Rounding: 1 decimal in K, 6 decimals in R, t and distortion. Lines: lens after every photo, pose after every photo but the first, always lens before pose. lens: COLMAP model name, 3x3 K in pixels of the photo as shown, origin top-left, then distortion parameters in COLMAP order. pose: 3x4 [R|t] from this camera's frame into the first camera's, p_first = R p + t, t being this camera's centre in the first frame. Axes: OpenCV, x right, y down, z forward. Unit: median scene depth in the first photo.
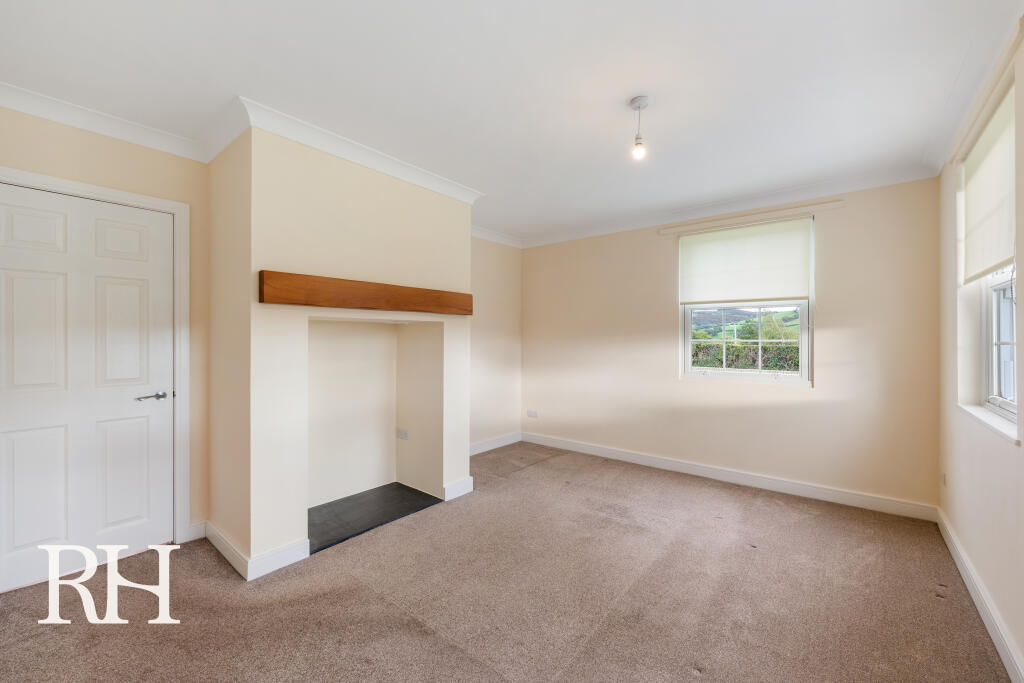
lens RADIAL K [[422.0, 0, 512.0], [0, 422.0, 341.5], [0, 0, 1]] dist [-0.000647, -0.000085]
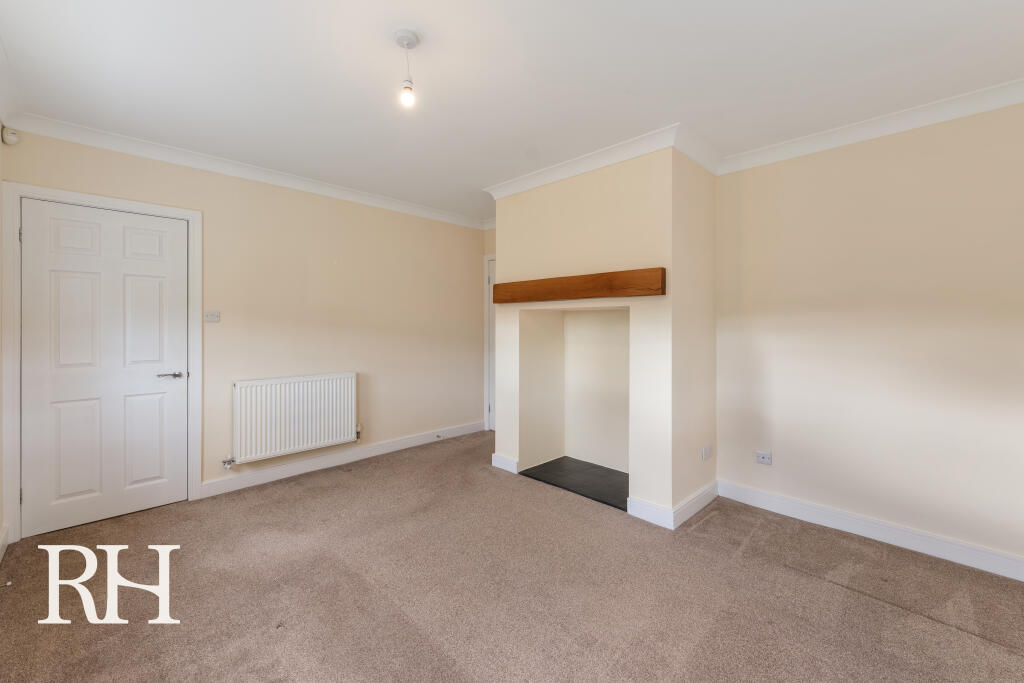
lens RADIAL K [[420.7, 0, 512.7], [0, 420.7, 330.2], [0, 0, 1]] dist [-0.001009, -0.000189]
pose [[-0.116110, 0.014371, -0.993132, 0.727108], [-0.010528, 0.999821, 0.015699, -0.008659], [0.993181, 0.012279, -0.115938, 0.862281]]
